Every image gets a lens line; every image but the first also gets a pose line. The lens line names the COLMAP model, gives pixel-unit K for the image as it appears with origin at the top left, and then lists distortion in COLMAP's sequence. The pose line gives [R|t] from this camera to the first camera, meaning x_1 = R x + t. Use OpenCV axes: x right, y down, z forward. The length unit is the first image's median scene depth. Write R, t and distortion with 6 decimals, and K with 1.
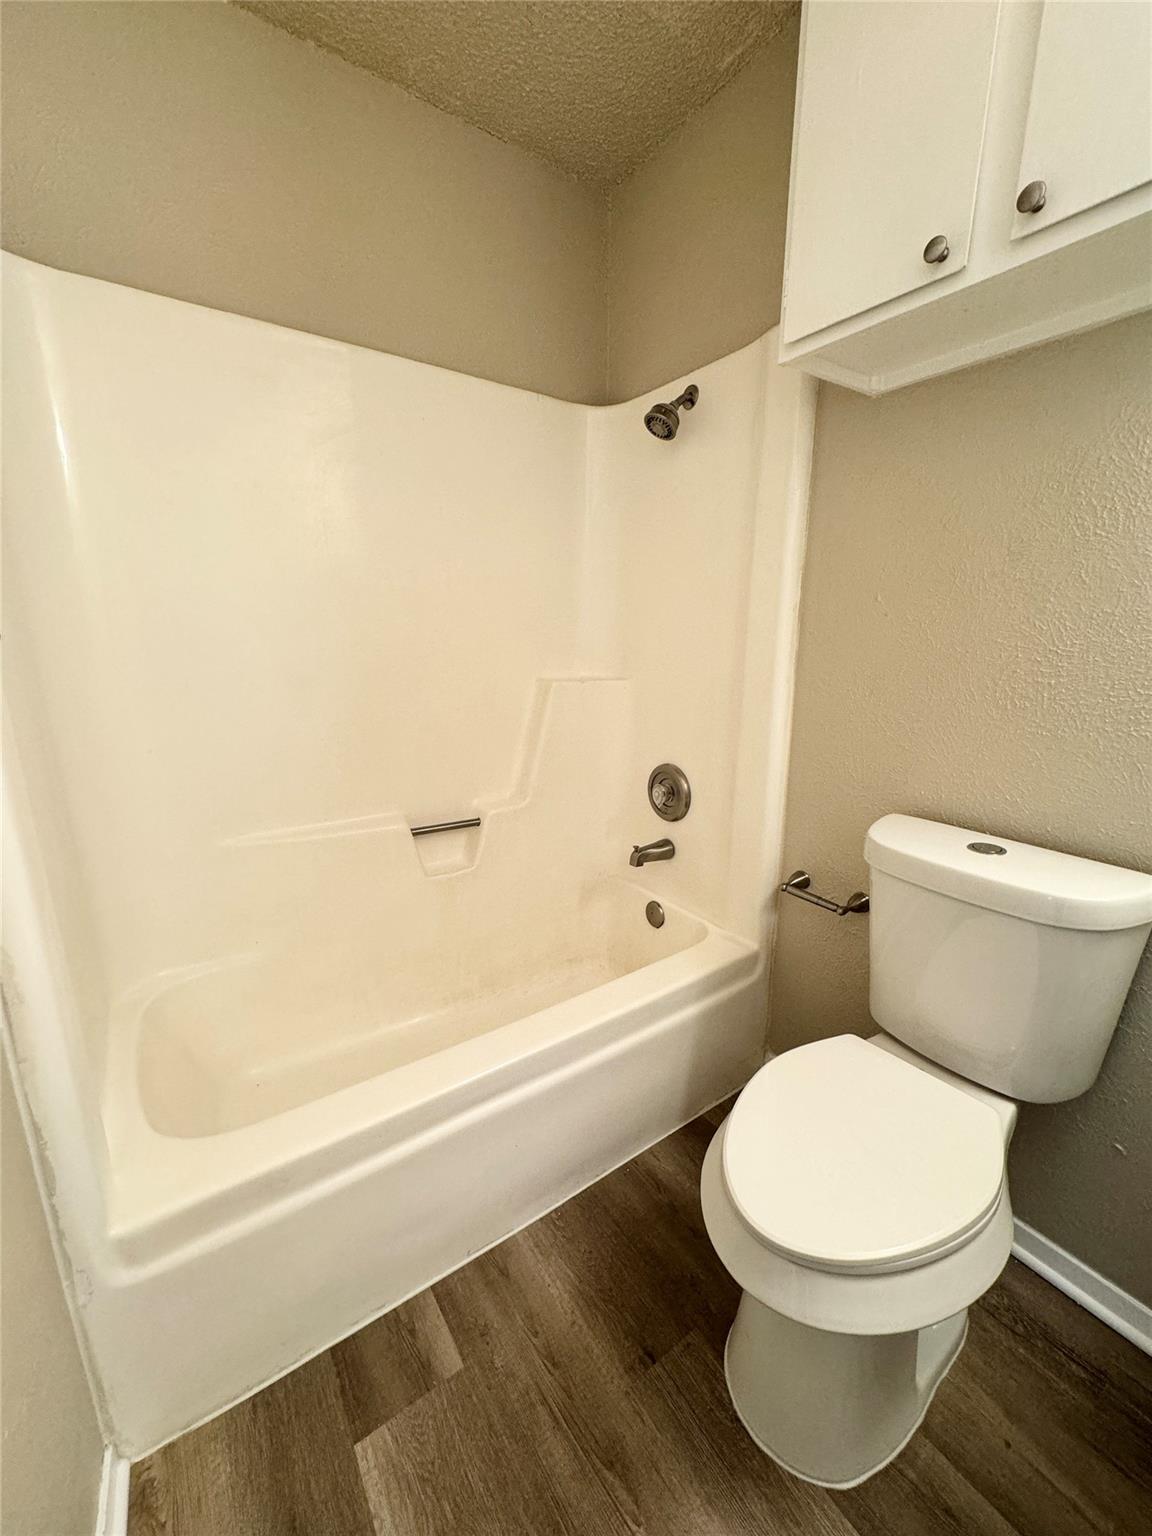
lens RADIAL K [[609.8, 0, 580.0], [0, 609.8, 773.6], [0, 0, 1]] dist [-0.001009, -0.000745]
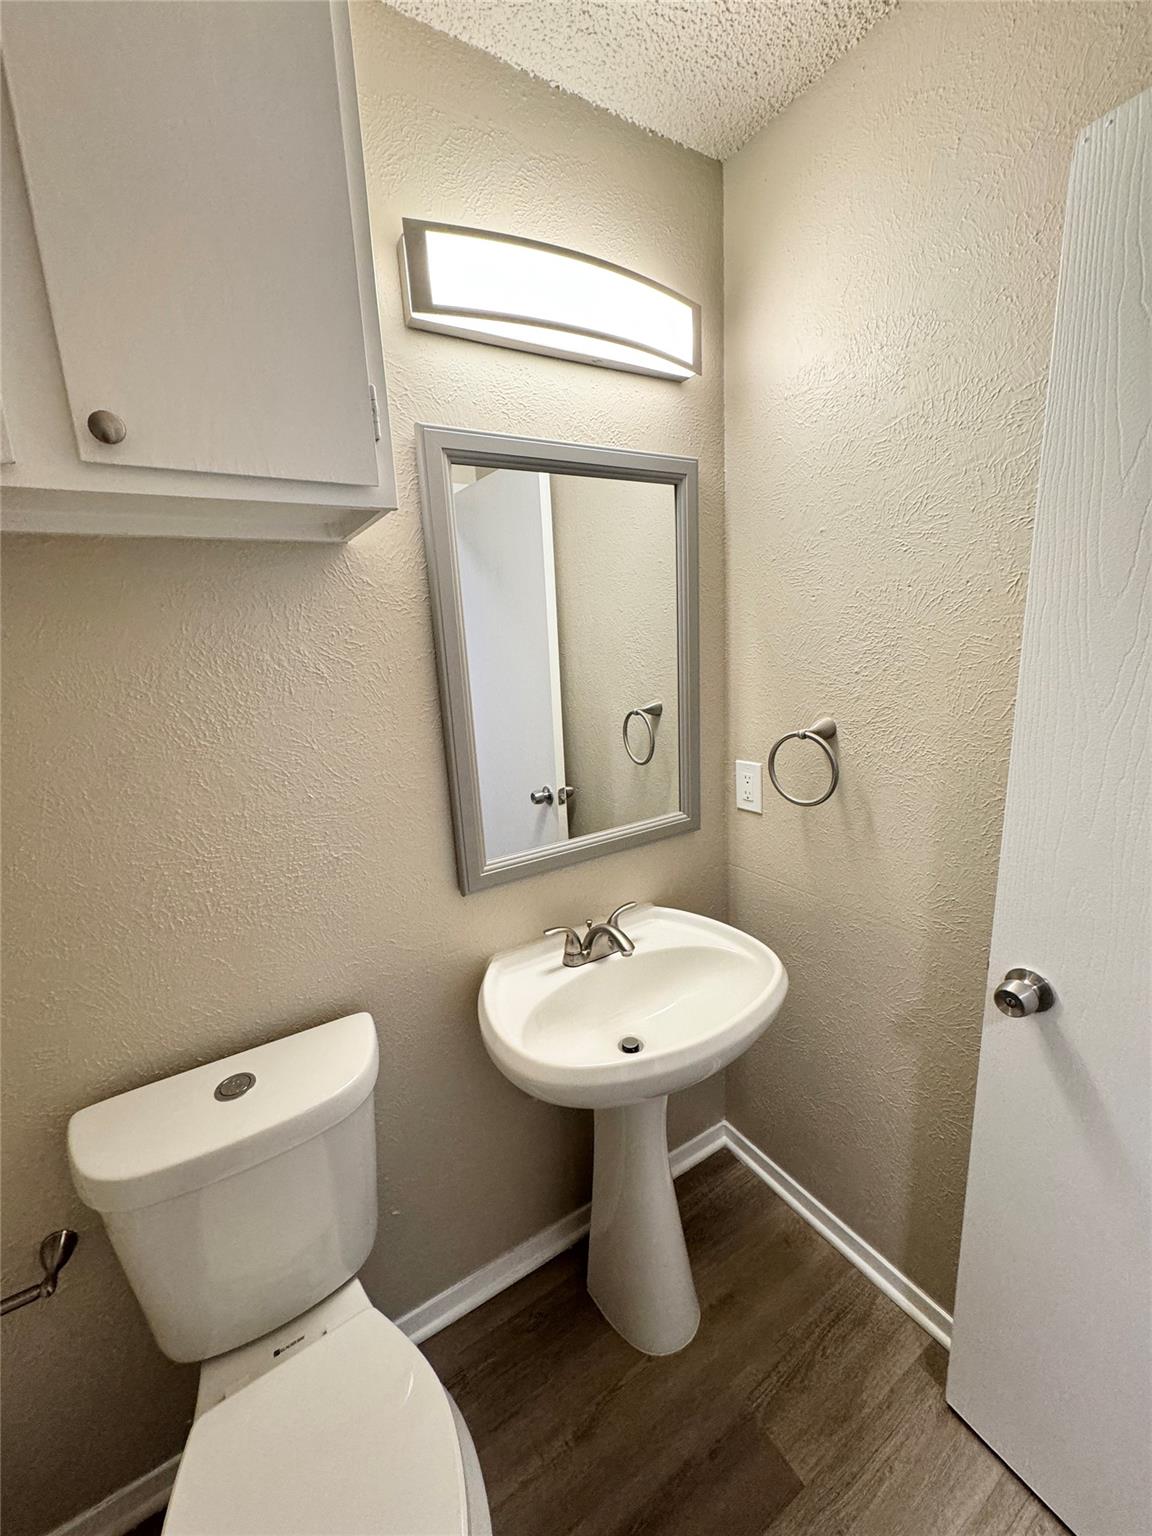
lens RADIAL K [[609.8, 0, 569.4], [0, 609.8, 761.1], [0, 0, 1]] dist [-0.001009, -0.000745]
pose [[0.047782, -0.219298, 0.974487, -0.055473], [0.269291, 0.942306, 0.198852, -0.267447], [-0.961873, 0.252919, 0.104080, 0.222023]]
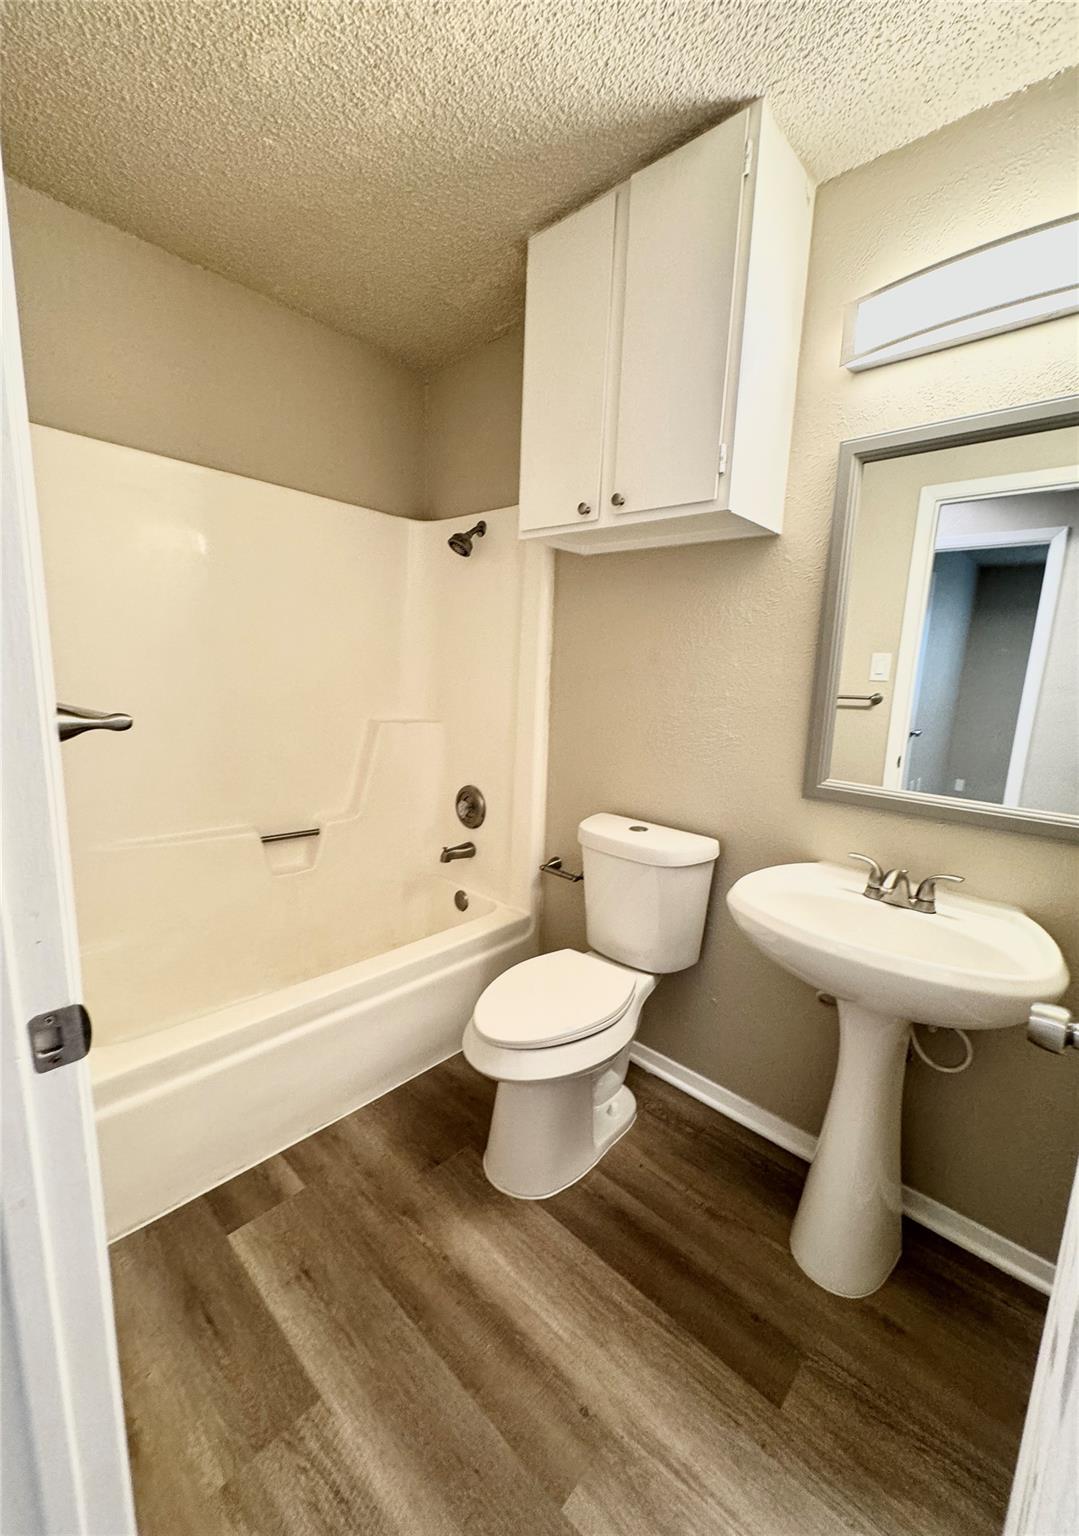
lens RADIAL K [[613.6, 0, 580.7], [0, 613.6, 767.9], [0, 0, 1]] dist [-0.001243, 0.000415]
pose [[0.969376, 0.001952, 0.245575, 0.060739], [0.013968, 0.997911, -0.063068, 0.041827], [-0.245185, 0.064567, 0.967324, -0.460451]]
